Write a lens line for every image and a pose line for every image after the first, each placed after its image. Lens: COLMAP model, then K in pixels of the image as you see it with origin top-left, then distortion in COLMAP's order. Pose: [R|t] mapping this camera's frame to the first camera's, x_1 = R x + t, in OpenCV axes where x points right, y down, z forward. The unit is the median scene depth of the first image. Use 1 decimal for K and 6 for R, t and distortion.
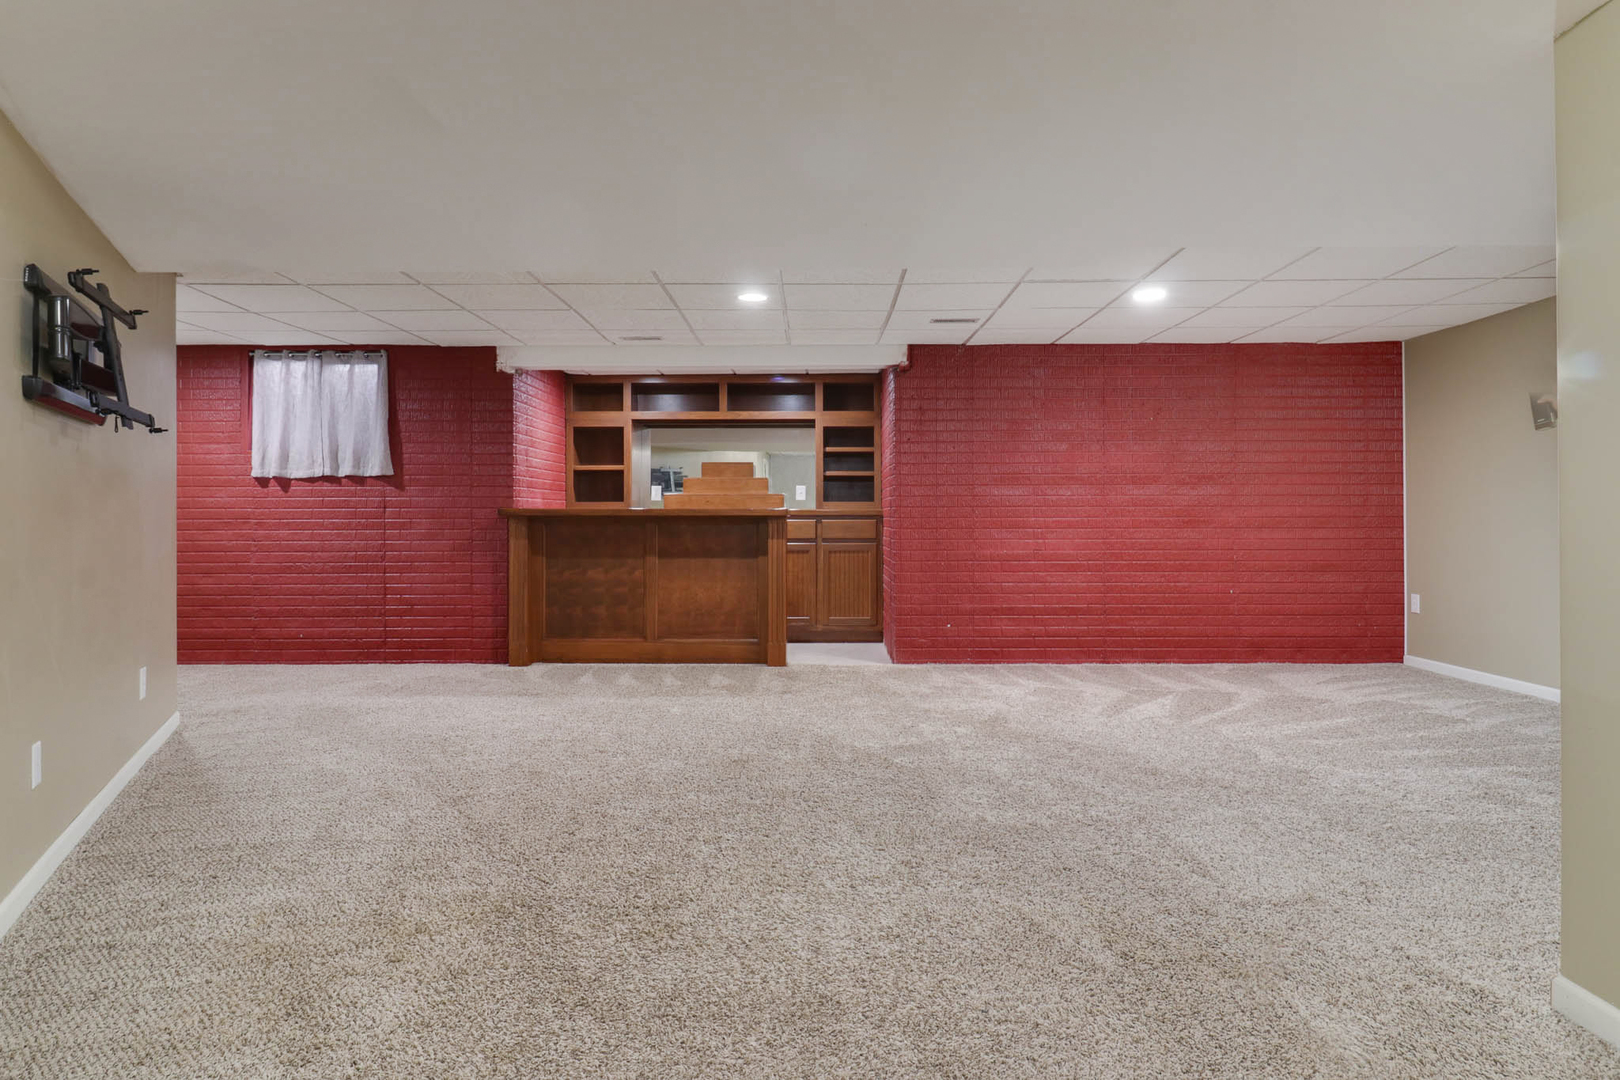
lens RADIAL K [[988.1, 0, 828.2], [0, 988.1, 511.1], [0, 0, 1]] dist [0.018167, -0.002442]
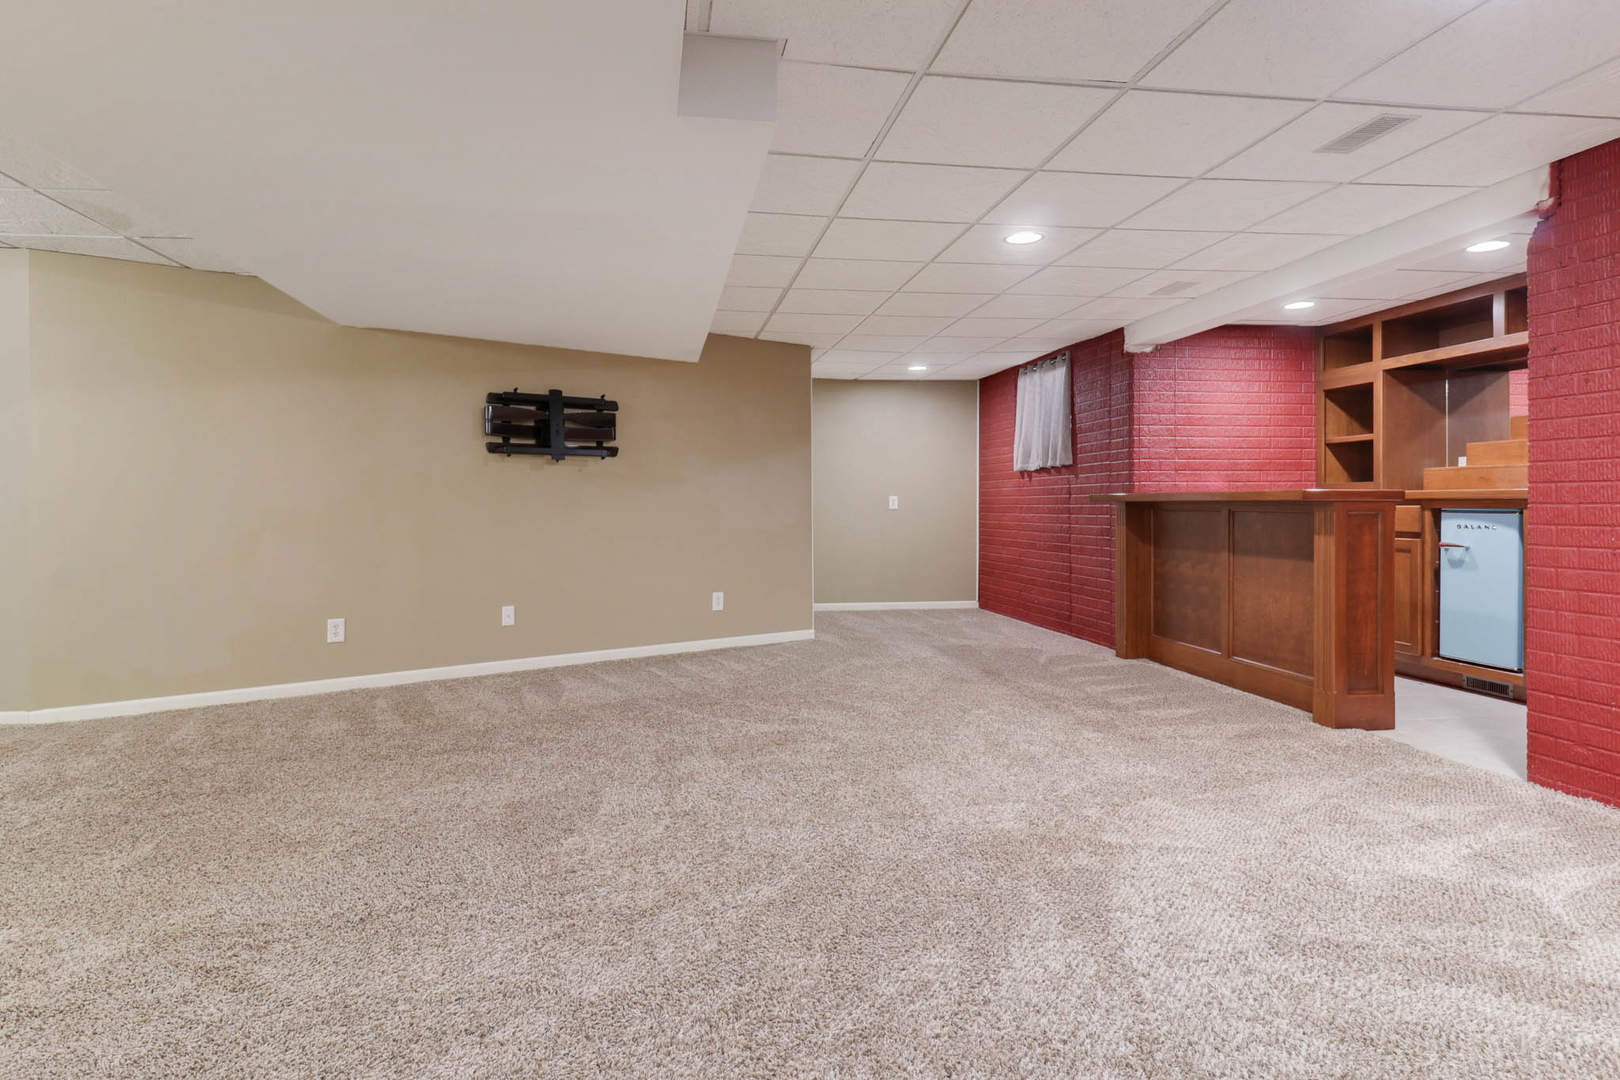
lens RADIAL K [[902.2, 0, 781.1], [0, 902.2, 506.1], [0, 0, 1]] dist [0.021764, -0.000217]
pose [[0.118481, 0.004316, -0.992947, 0.510284], [0.009255, 0.999942, 0.005450, 0.001607], [0.992913, -0.009835, 0.118434, 0.556404]]
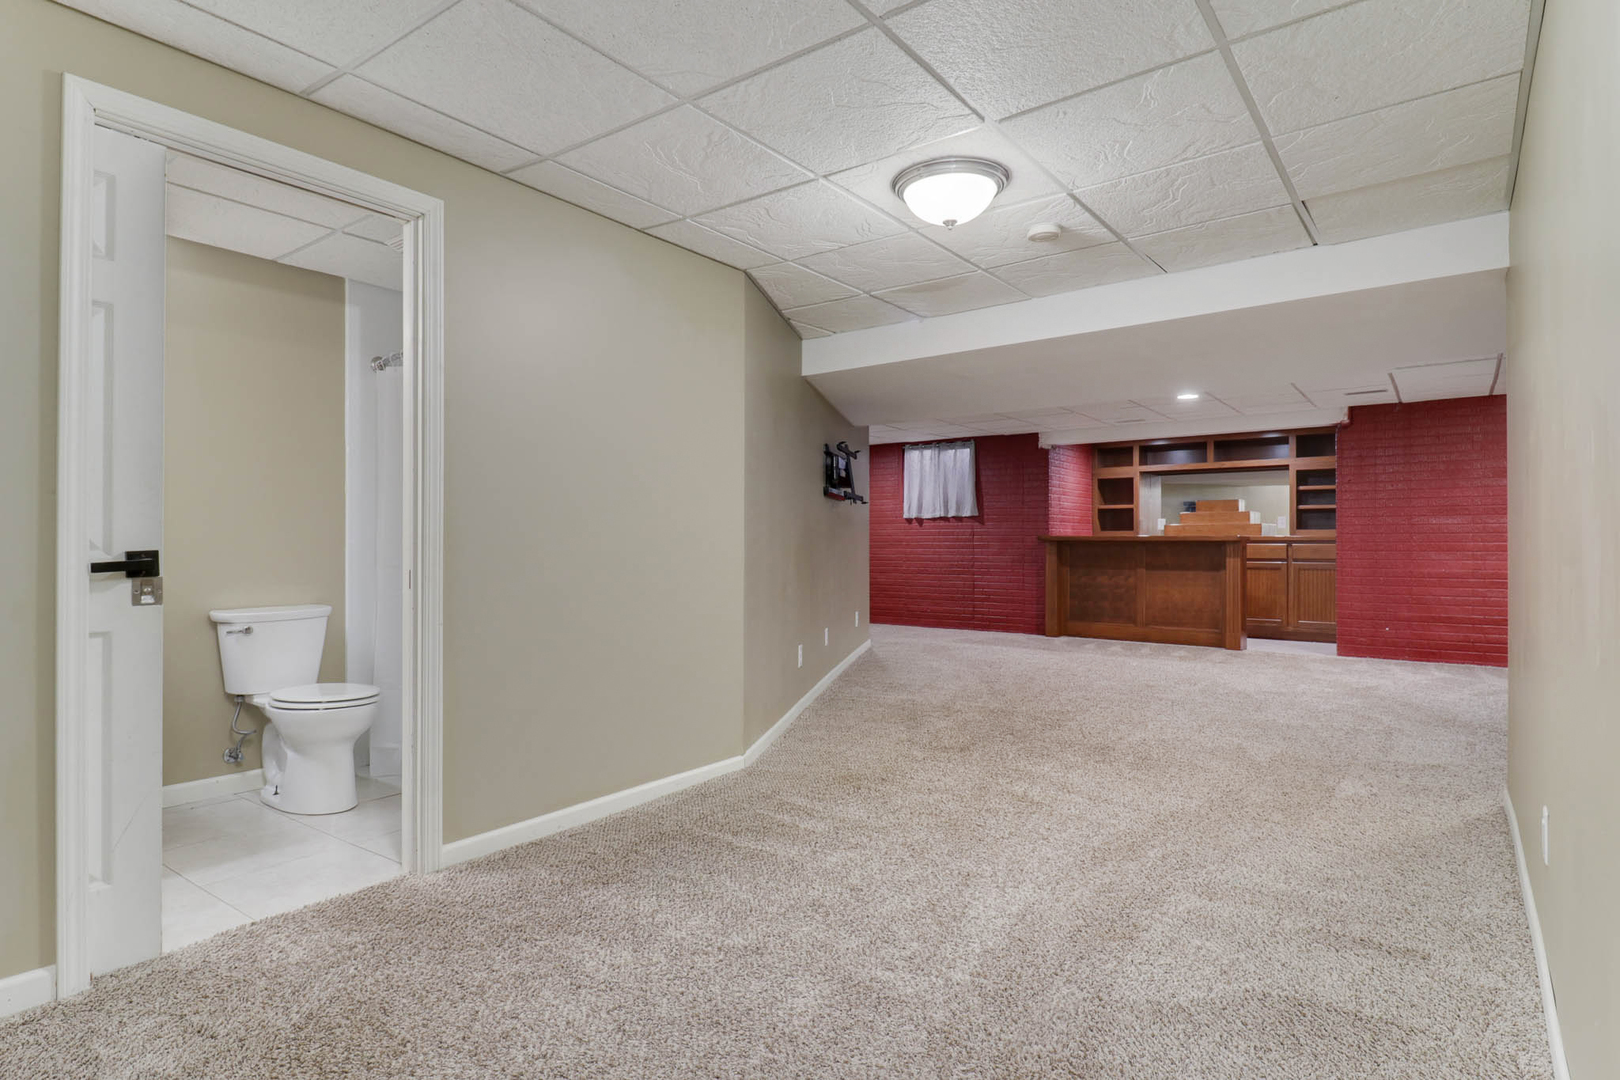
lens RADIAL K [[902.2, 0, 806.9], [0, 902.2, 533.7], [0, 0, 1]] dist [0.021764, -0.000217]
pose [[0.801060, -0.003874, -0.598572, 0.225184], [0.001230, 0.999988, -0.004827, 0.000340], [0.598583, 0.003131, 0.801055, -0.360337]]
